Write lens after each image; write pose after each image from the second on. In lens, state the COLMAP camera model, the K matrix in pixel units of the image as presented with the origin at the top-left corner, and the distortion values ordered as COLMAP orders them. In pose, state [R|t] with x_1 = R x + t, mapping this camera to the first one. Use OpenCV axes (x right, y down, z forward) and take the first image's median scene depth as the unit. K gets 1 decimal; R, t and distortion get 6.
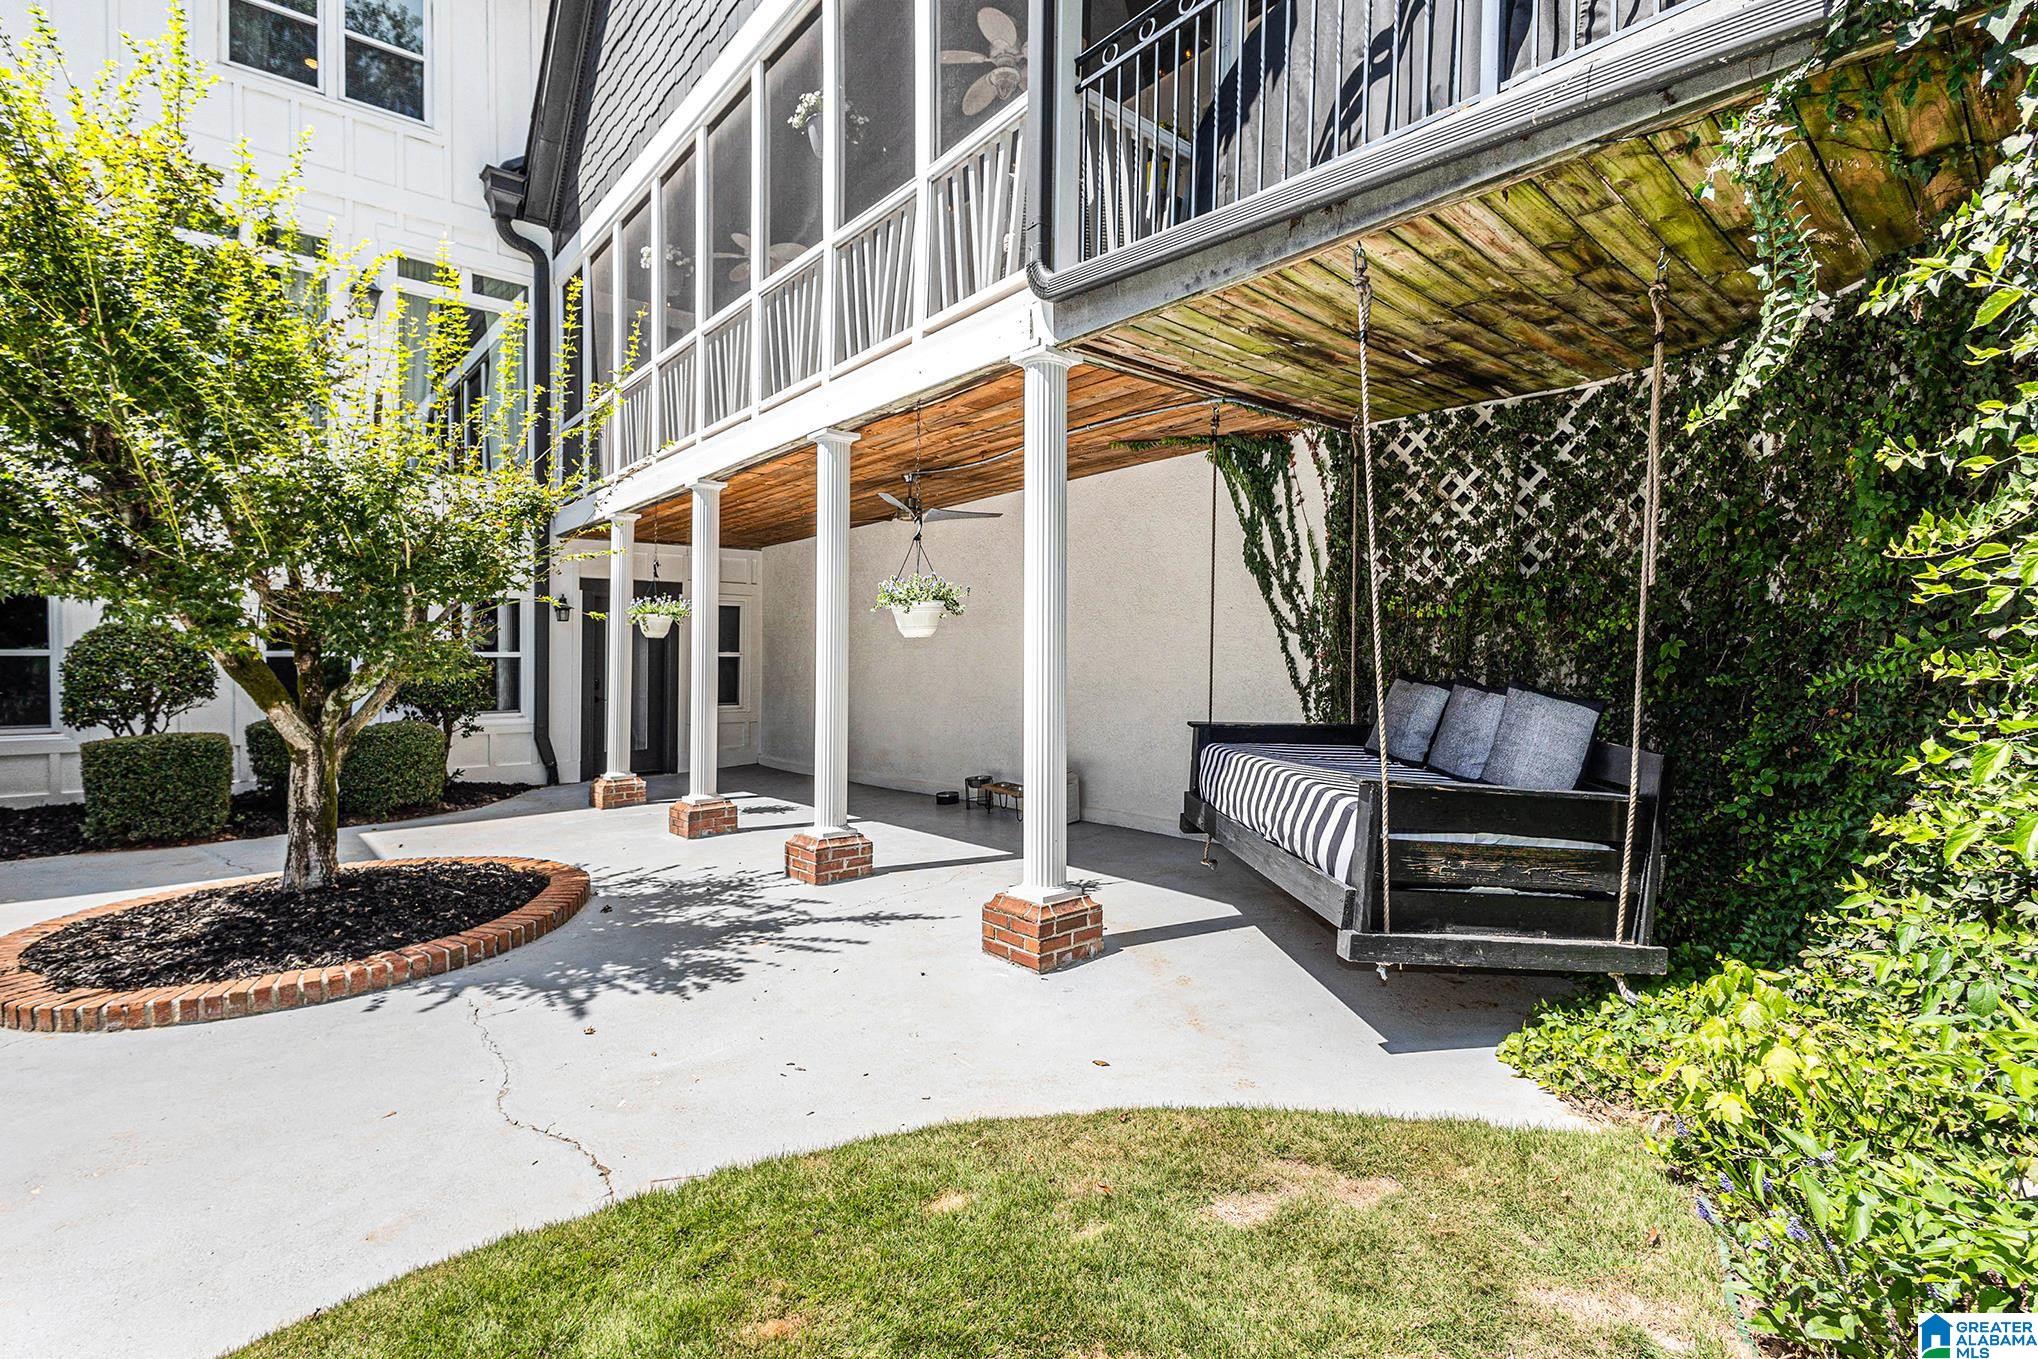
lens RADIAL K [[933.3, 0, 1016.2], [0, 933.3, 680.7], [0, 0, 1]] dist [-0.000459, -0.000057]
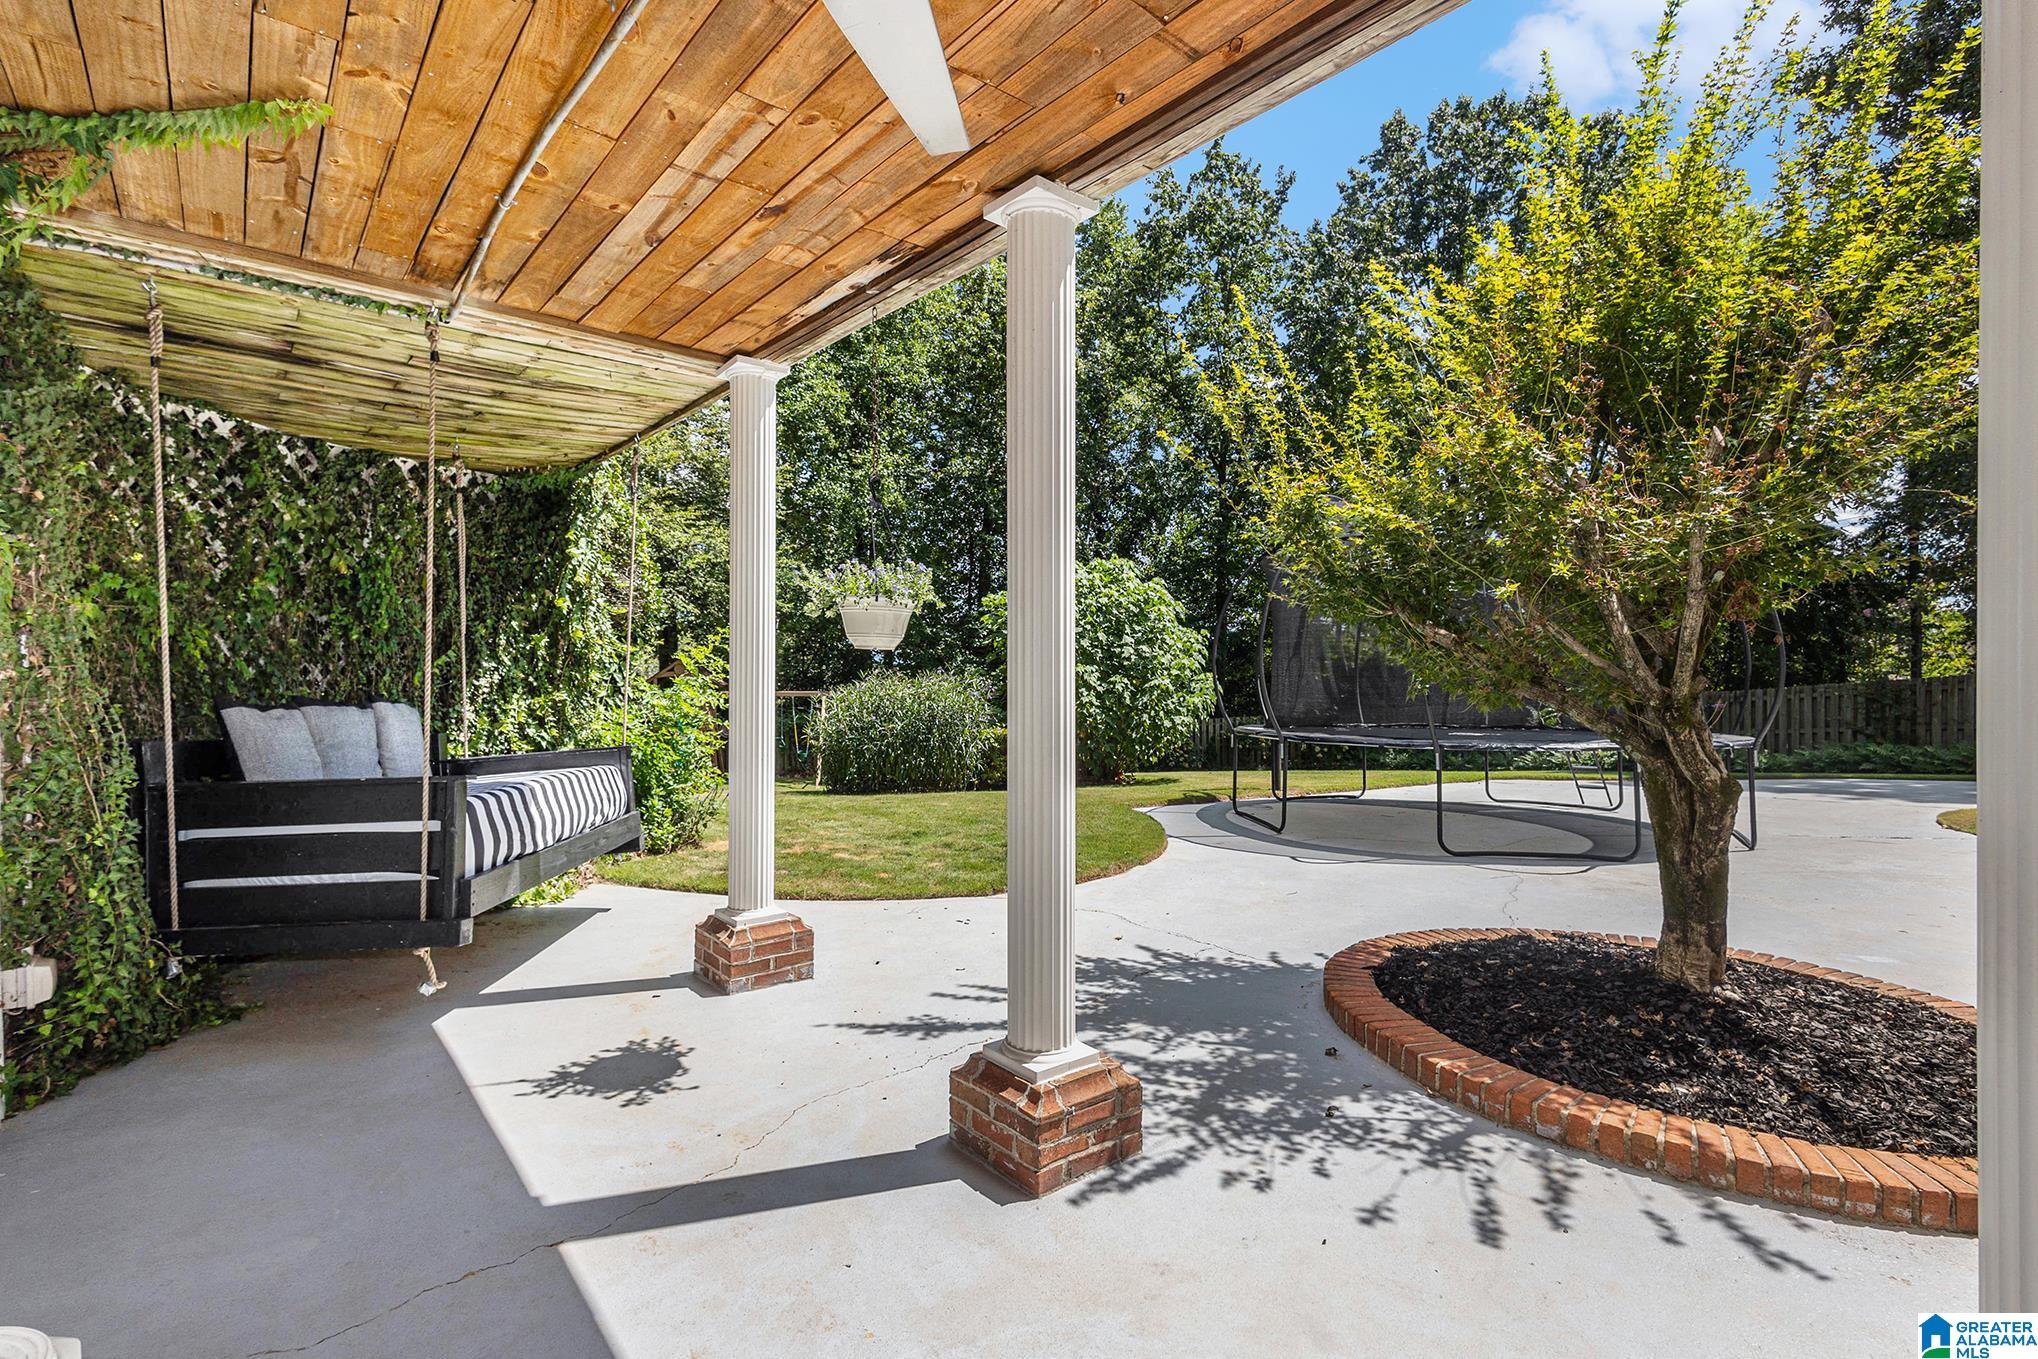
lens RADIAL K [[933.3, 0, 1021.5], [0, 933.3, 671.3], [0, 0, 1]] dist [-0.000459, -0.000057]
pose [[-0.999998, 0.001019, 0.001627, -0.227882], [0.001068, 0.999548, 0.030051, -0.051549], [-0.001596, 0.030053, -0.999547, 1.744688]]
